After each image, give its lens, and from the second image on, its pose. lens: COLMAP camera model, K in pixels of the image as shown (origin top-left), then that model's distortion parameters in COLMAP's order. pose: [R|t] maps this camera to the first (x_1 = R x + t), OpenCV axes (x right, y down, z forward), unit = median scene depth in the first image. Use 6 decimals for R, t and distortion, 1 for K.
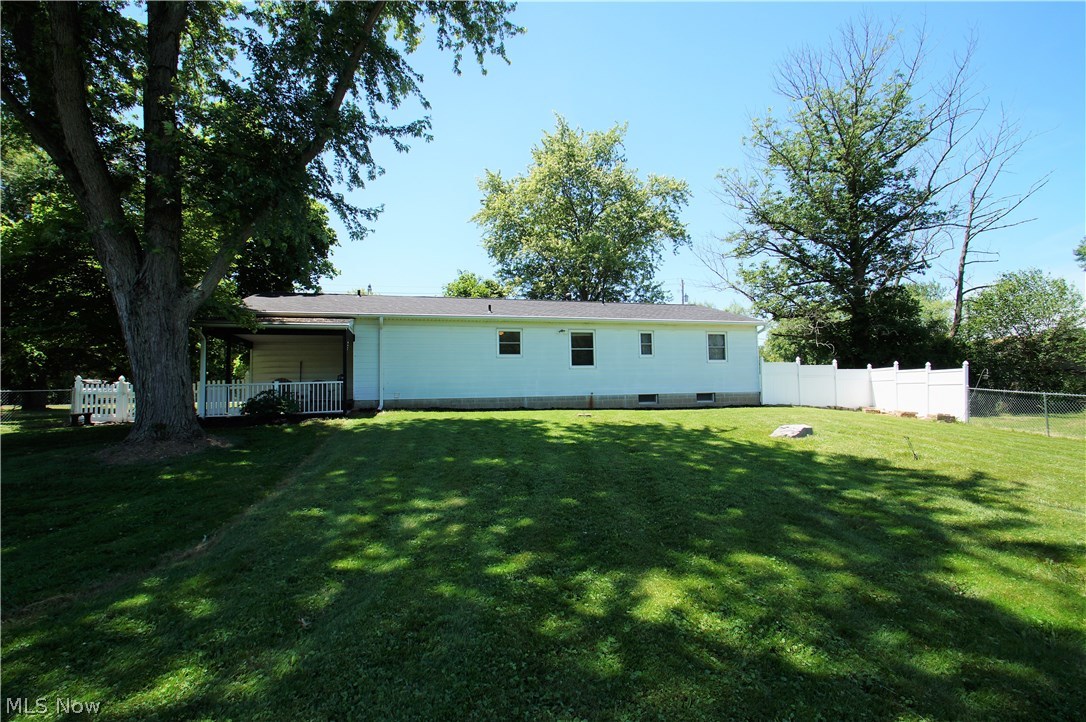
lens RADIAL K [[485.4, 0, 533.6], [0, 485.4, 363.8], [0, 0, 1]] dist [0.022020, -0.020892]
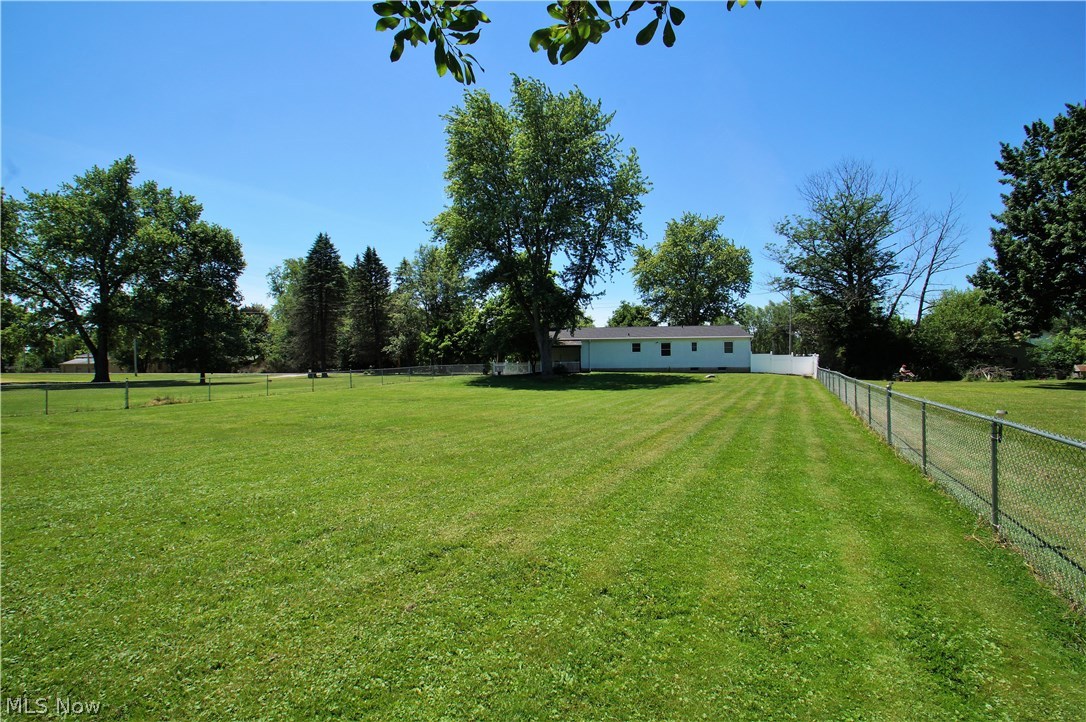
lens RADIAL K [[485.4, 0, 533.6], [0, 485.4, 363.8], [0, 0, 1]] dist [0.022020, -0.020892]
pose [[0.935911, 0.002527, -0.352227, 0.356469], [0.010936, 0.999284, 0.036227, -0.055902], [0.352067, -0.037758, 0.935213, -1.662805]]
